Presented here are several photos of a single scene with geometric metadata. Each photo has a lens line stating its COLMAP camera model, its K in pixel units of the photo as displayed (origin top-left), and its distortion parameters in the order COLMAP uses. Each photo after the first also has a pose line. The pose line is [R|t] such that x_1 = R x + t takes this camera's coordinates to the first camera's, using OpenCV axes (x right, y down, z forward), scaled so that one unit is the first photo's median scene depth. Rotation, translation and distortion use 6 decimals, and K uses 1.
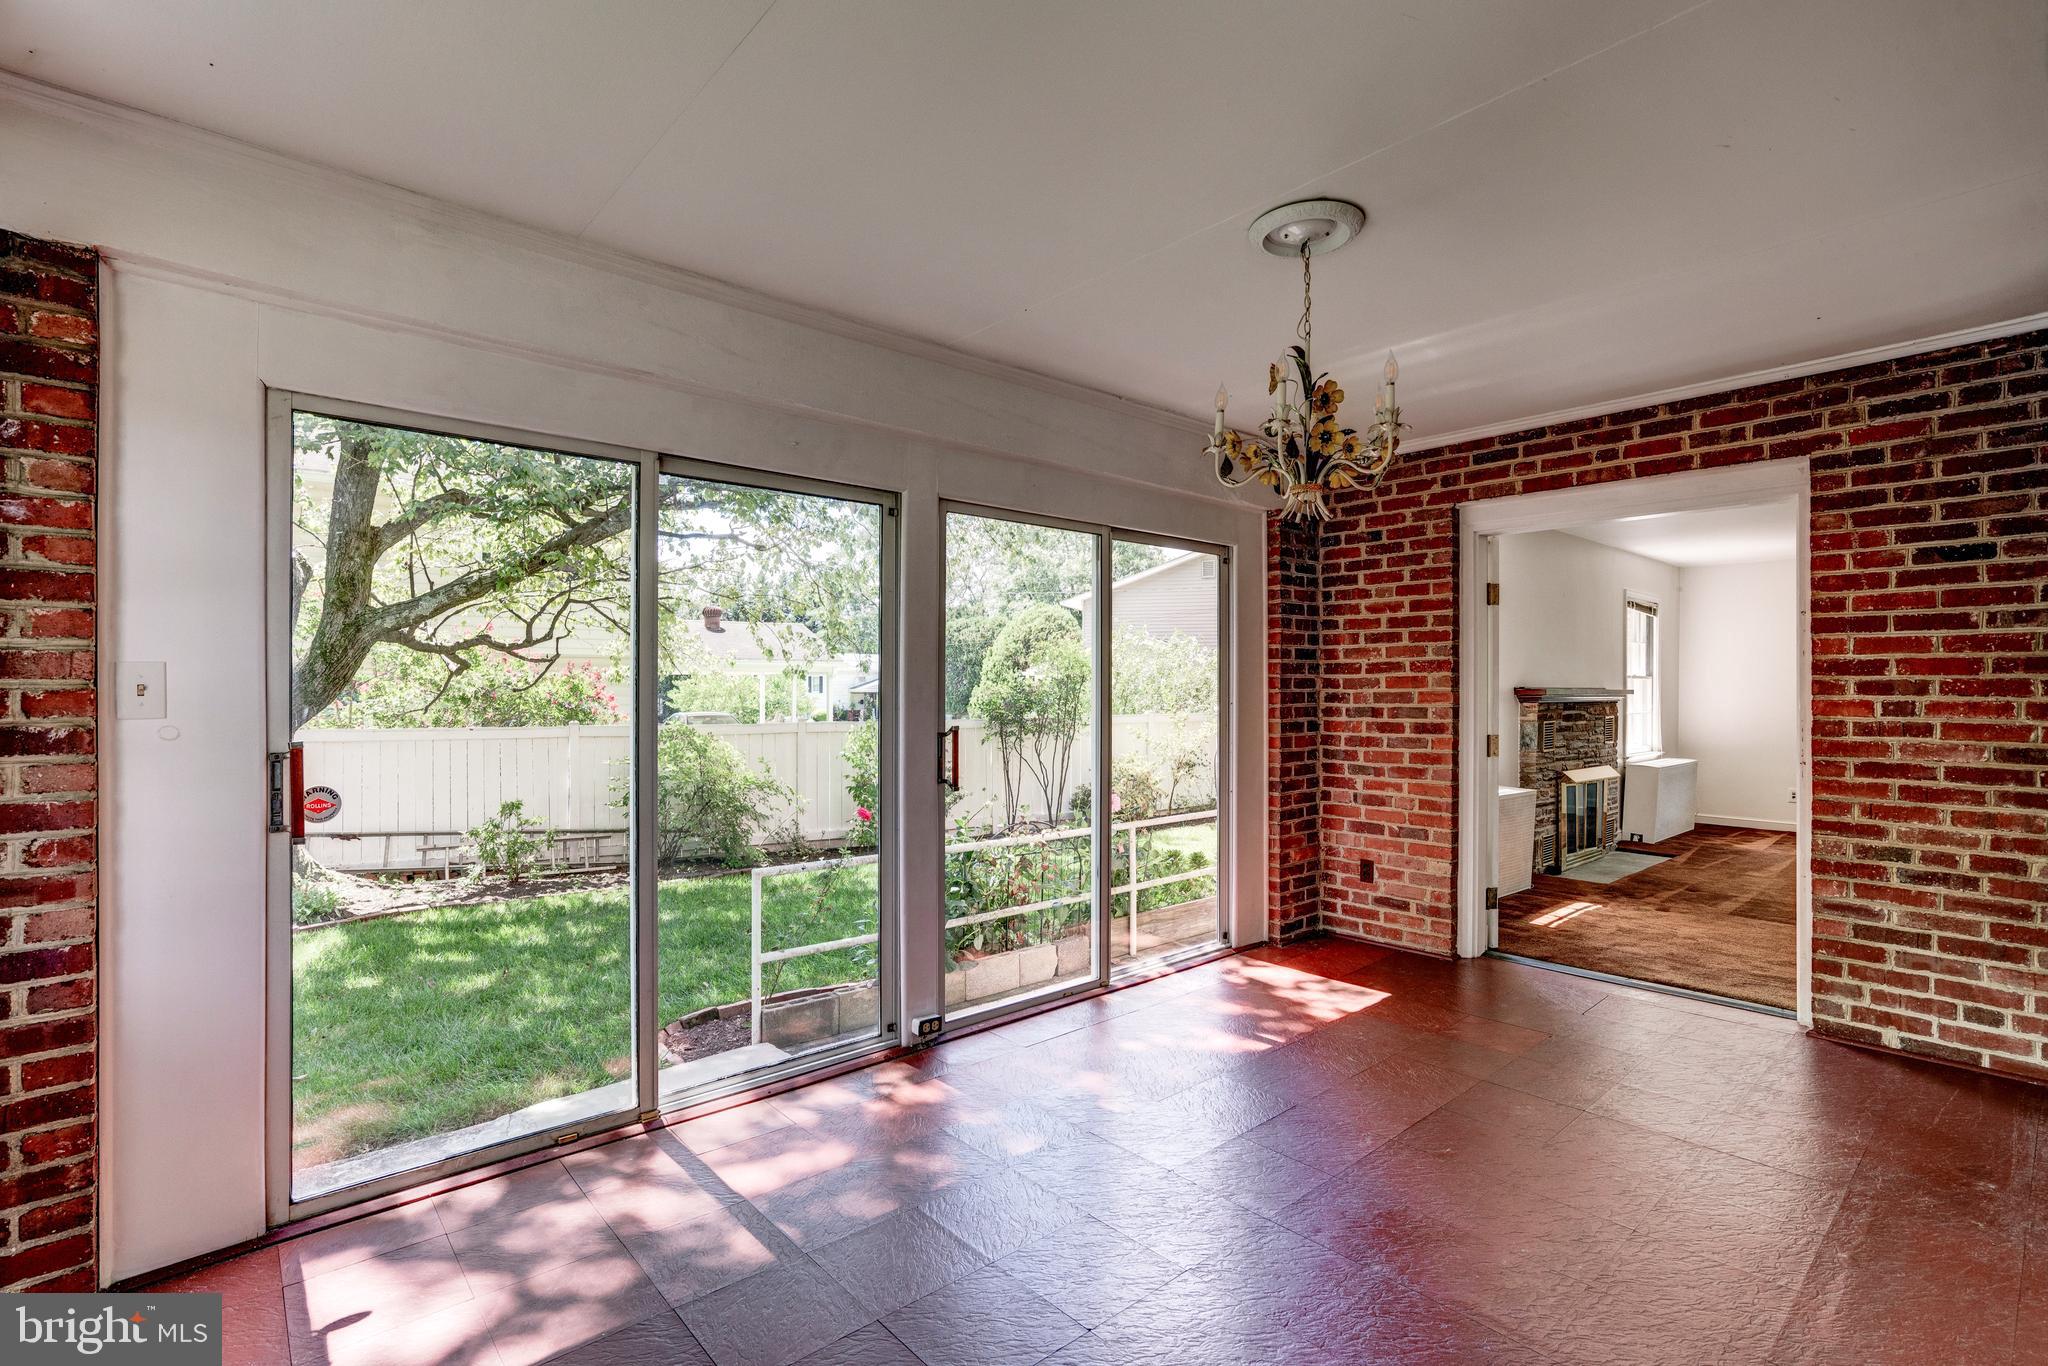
lens RADIAL K [[943.0, 0, 1025.9], [0, 943.0, 677.0], [0, 0, 1]] dist [-0.012522, 0.001195]
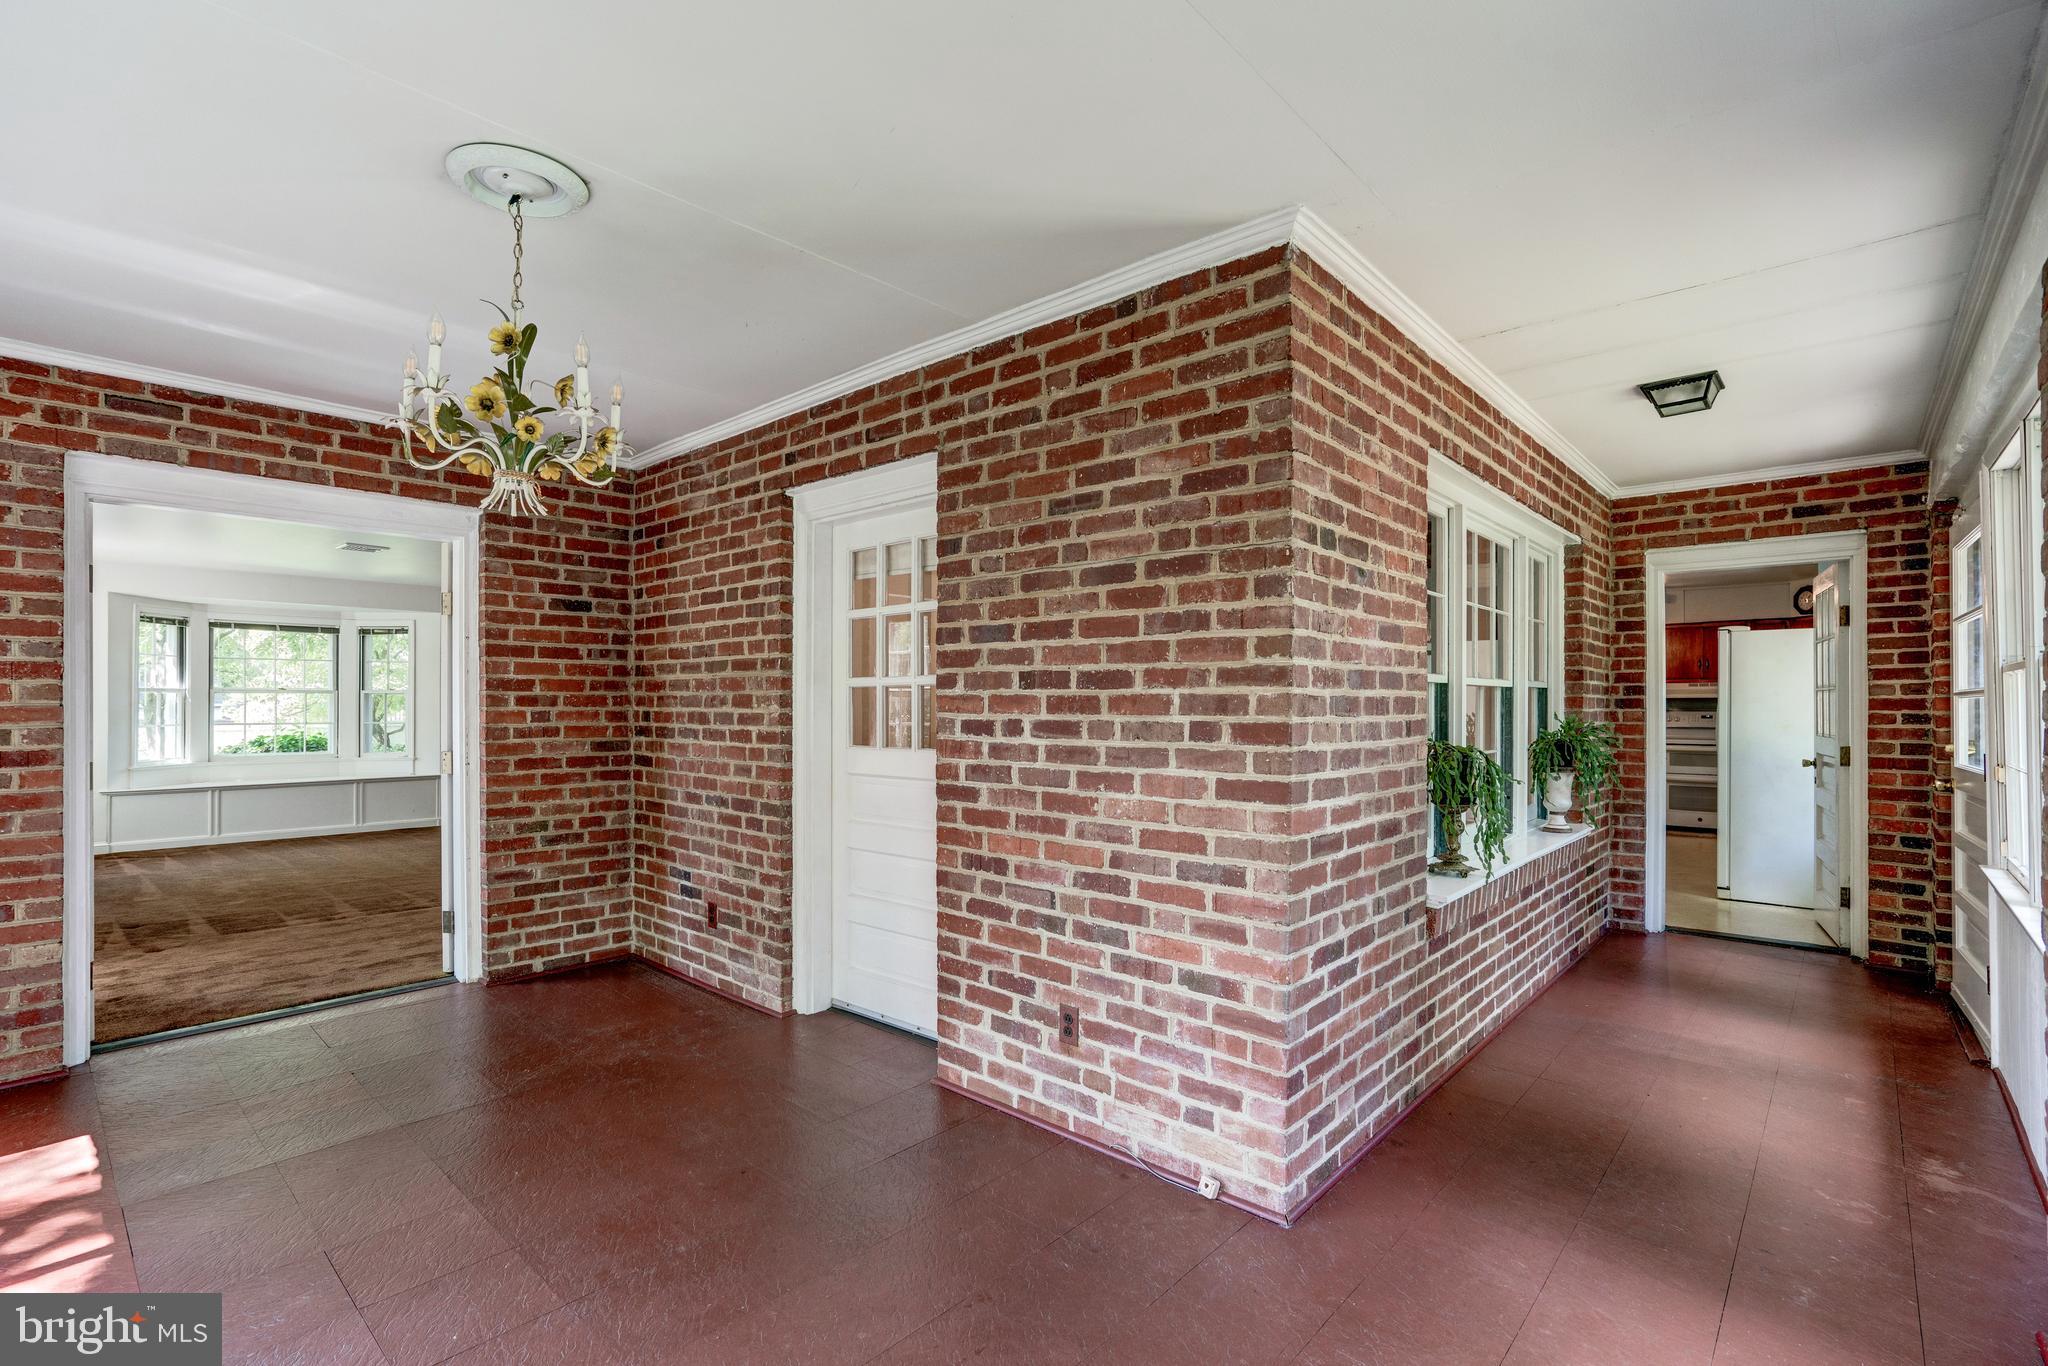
lens RADIAL K [[943.0, 0, 1019.2], [0, 943.0, 698.9], [0, 0, 1]] dist [-0.012522, 0.001195]
pose [[-0.109063, 0.005477, 0.994020, -0.468316], [-0.008573, 0.999942, -0.006450, 0.011288], [-0.993998, -0.009225, -0.109010, 0.461112]]
